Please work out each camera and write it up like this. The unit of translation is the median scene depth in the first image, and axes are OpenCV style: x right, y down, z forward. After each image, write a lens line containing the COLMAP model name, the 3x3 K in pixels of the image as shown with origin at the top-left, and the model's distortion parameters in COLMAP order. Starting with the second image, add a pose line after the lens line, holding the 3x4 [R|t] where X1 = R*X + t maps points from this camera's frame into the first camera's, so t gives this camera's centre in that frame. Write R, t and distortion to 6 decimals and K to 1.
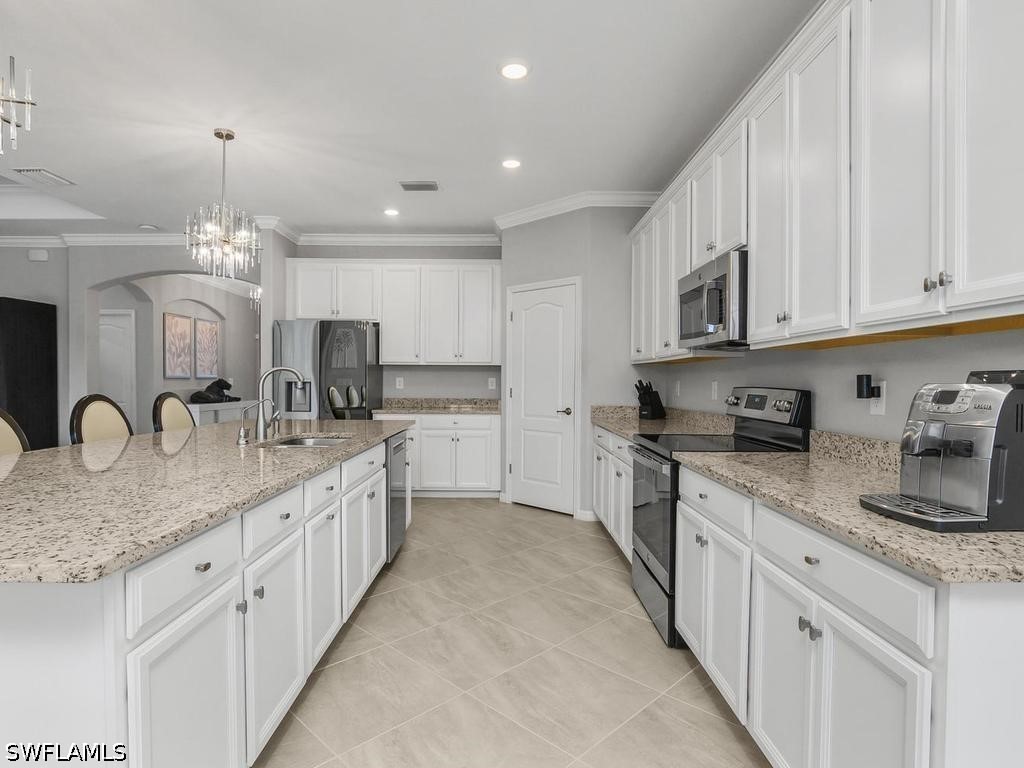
lens RADIAL K [[585.6, 0, 510.6], [0, 585.6, 378.2], [0, 0, 1]] dist [-0.003106, 0.002770]
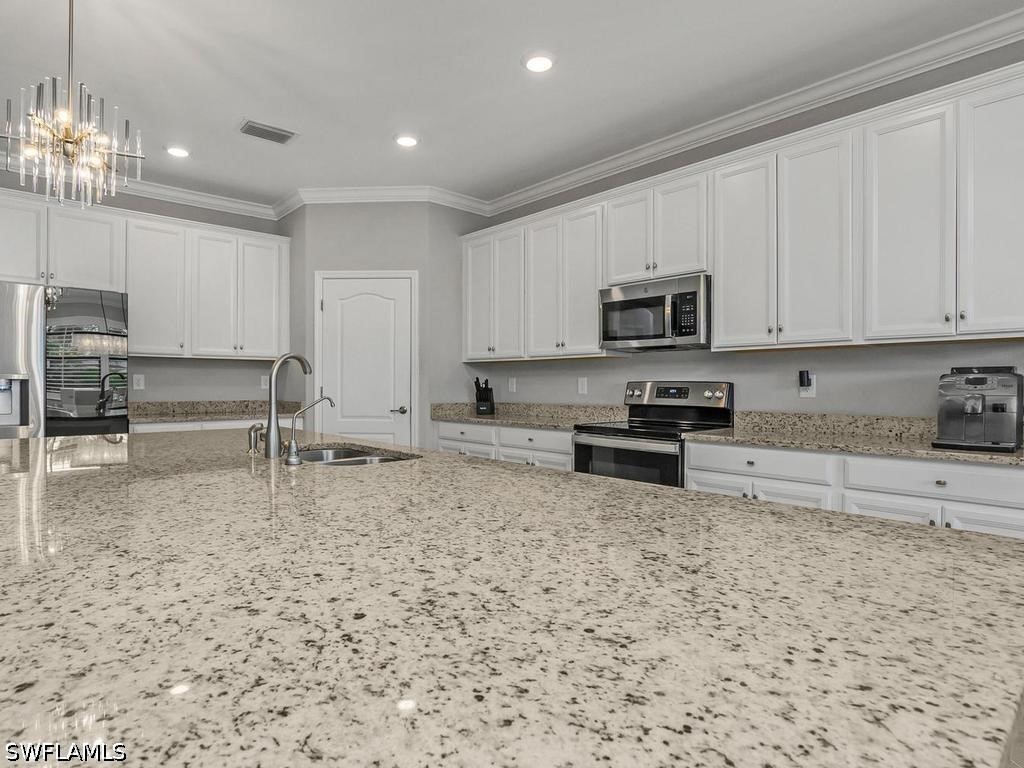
lens RADIAL K [[585.6, 0, 512.9], [0, 585.6, 386.8], [0, 0, 1]] dist [-0.003106, 0.002770]
pose [[0.740368, -0.004942, 0.672184, -0.428999], [-0.000422, 0.999969, 0.007817, 0.010626], [-0.672202, -0.006071, 0.740343, 0.178958]]
